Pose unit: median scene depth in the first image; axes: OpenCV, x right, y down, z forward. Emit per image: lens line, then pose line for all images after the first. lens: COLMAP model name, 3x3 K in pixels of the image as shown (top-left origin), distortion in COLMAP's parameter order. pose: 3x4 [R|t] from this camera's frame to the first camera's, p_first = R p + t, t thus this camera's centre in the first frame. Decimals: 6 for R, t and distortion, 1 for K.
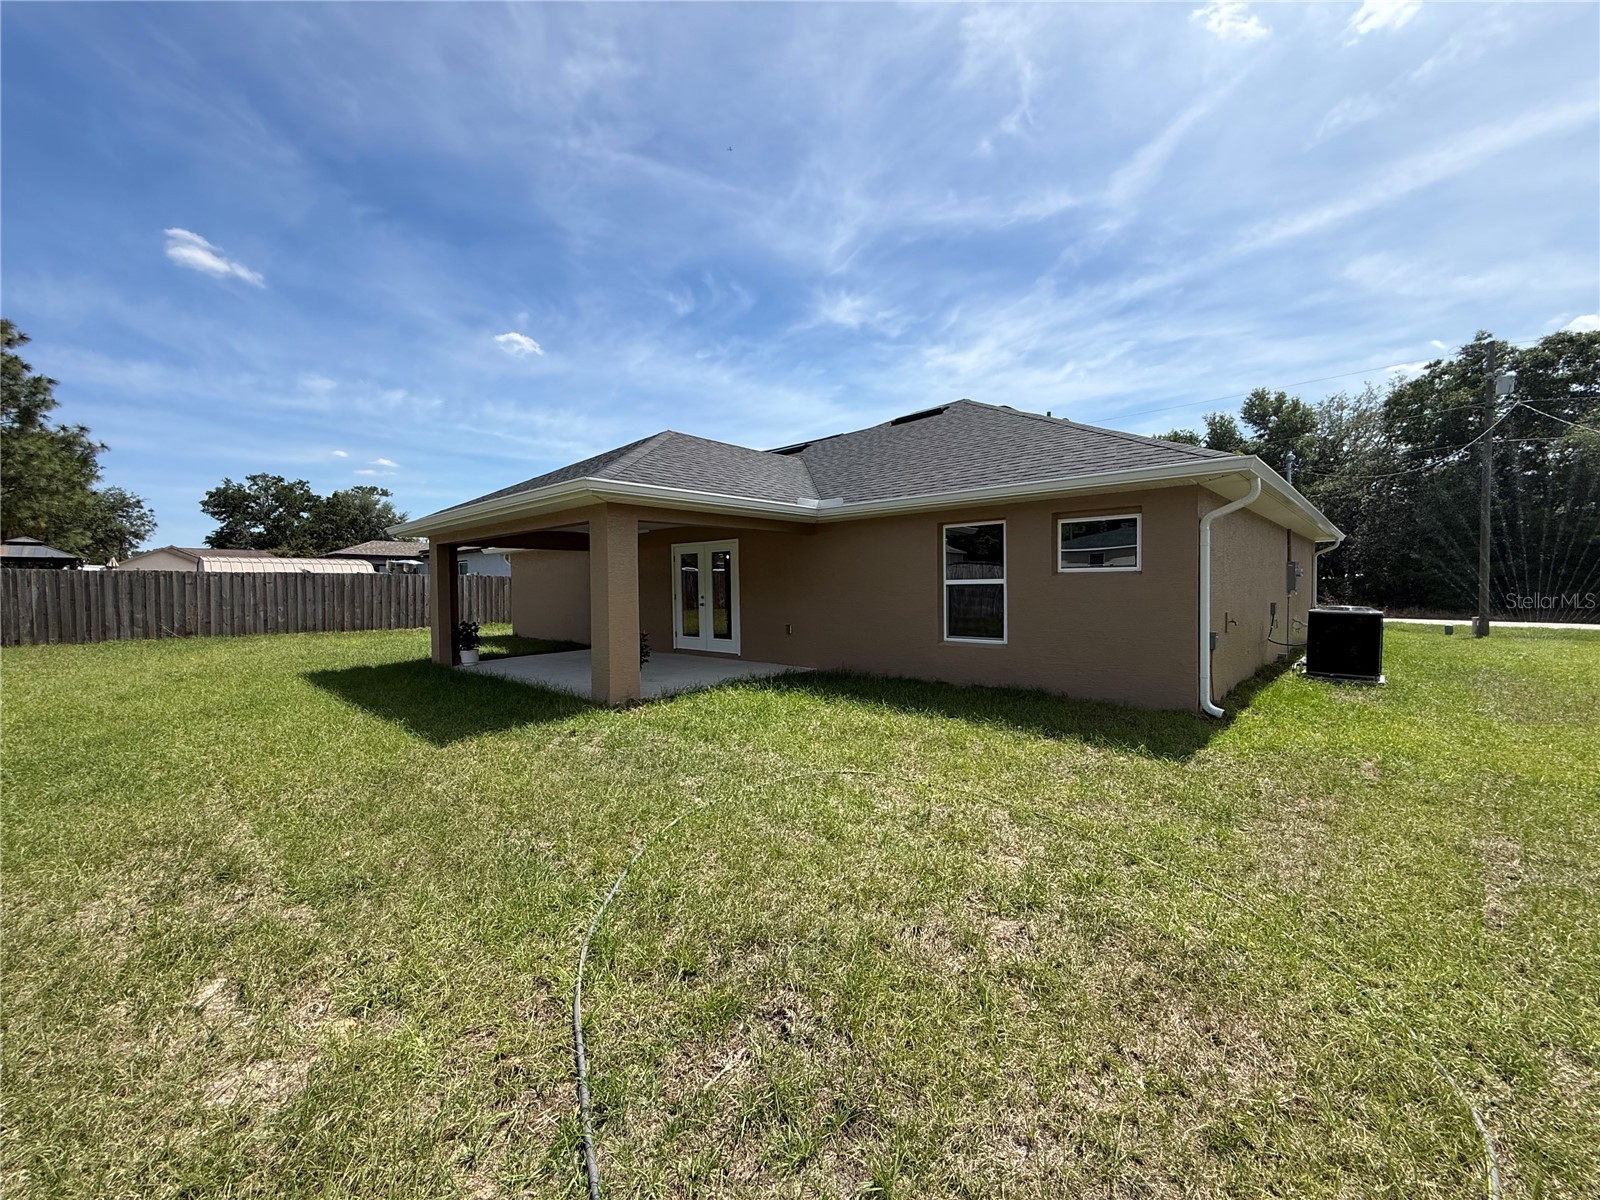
lens RADIAL K [[658.6, 0, 800.0], [0, 658.6, 600.0], [0, 0, 1]] dist [0.001753, 0.000104]
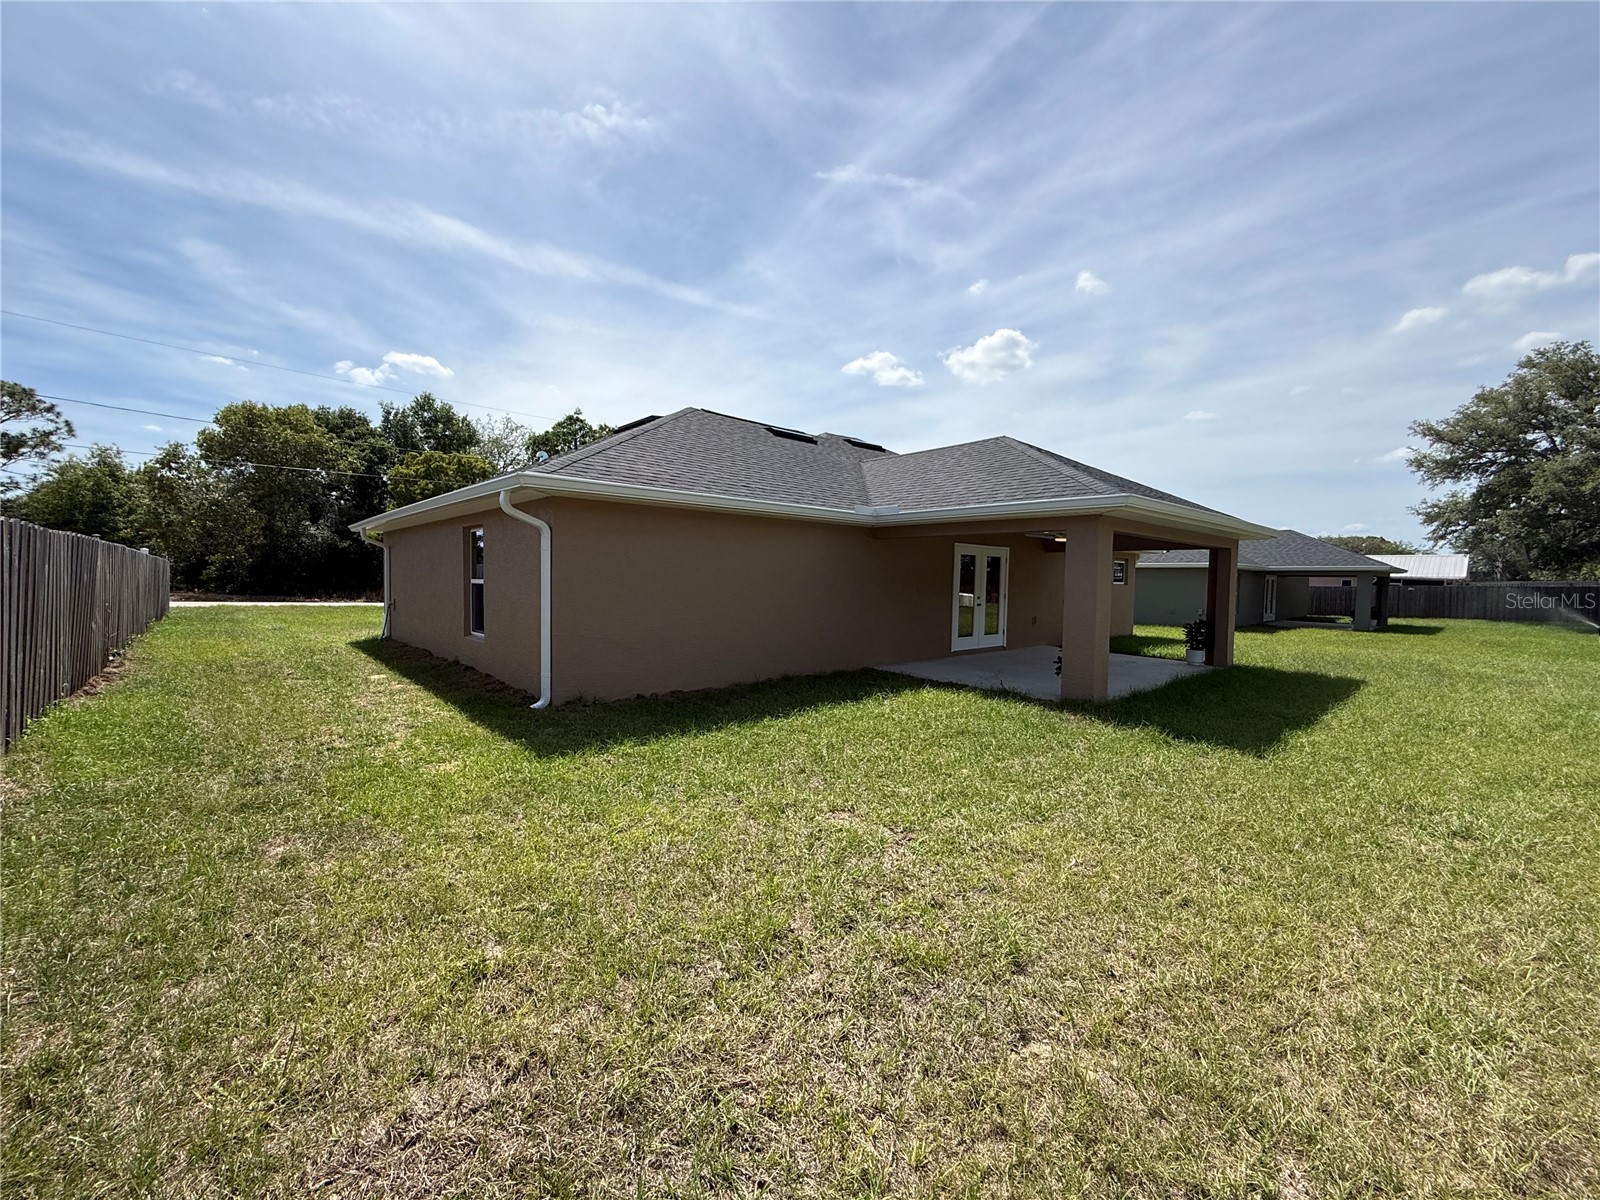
lens RADIAL K [[637.2, 0, 795.6], [0, 637.2, 601.9], [0, 0, 1]] dist [0.000573, -0.000374]
pose [[0.100818, -0.015854, 0.994779, -0.885311], [-0.007833, 0.999829, 0.016729, -0.009394], [-0.994874, -0.009479, 0.100677, 0.882862]]
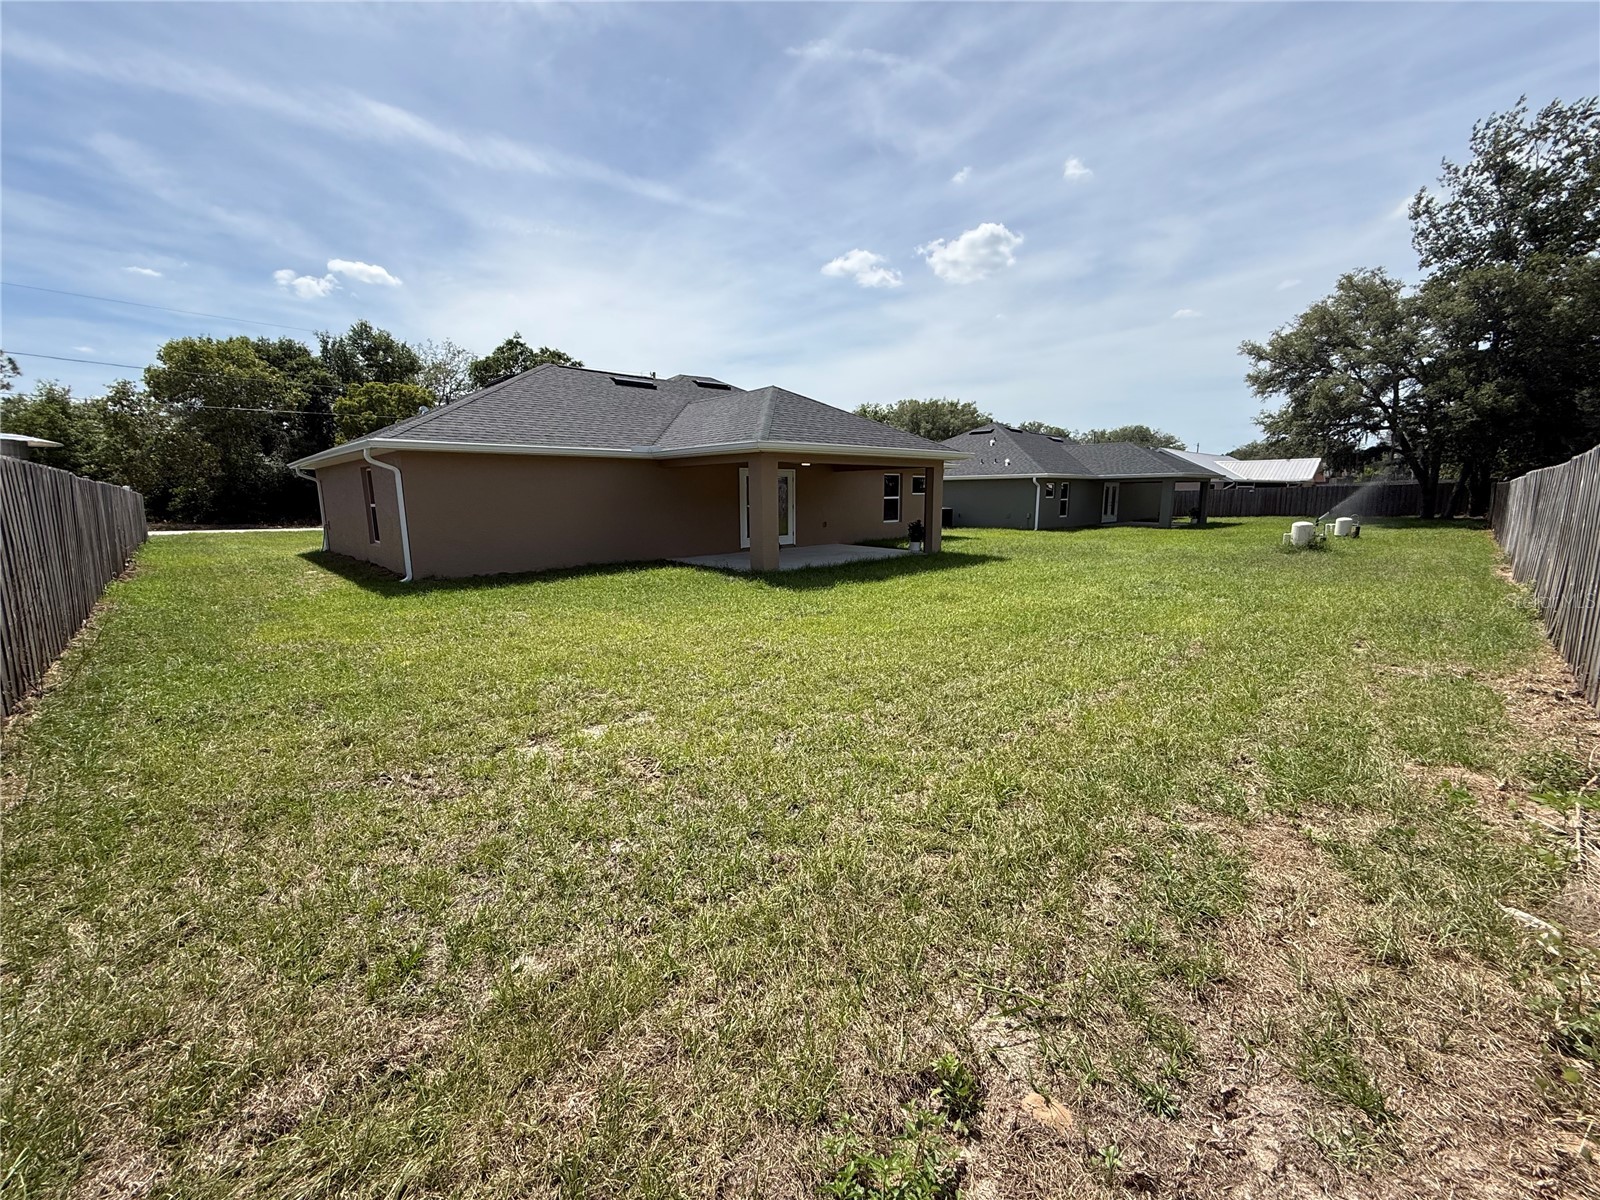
lens RADIAL K [[646.5, 0, 801.8], [0, 646.5, 583.6], [0, 0, 1]] dist [-0.002677, 0.000150]
pose [[0.072998, -0.120203, 0.990062, -1.144011], [0.019512, 0.992692, 0.119084, -0.004752], [-0.997141, 0.010625, 0.074810, 0.609765]]
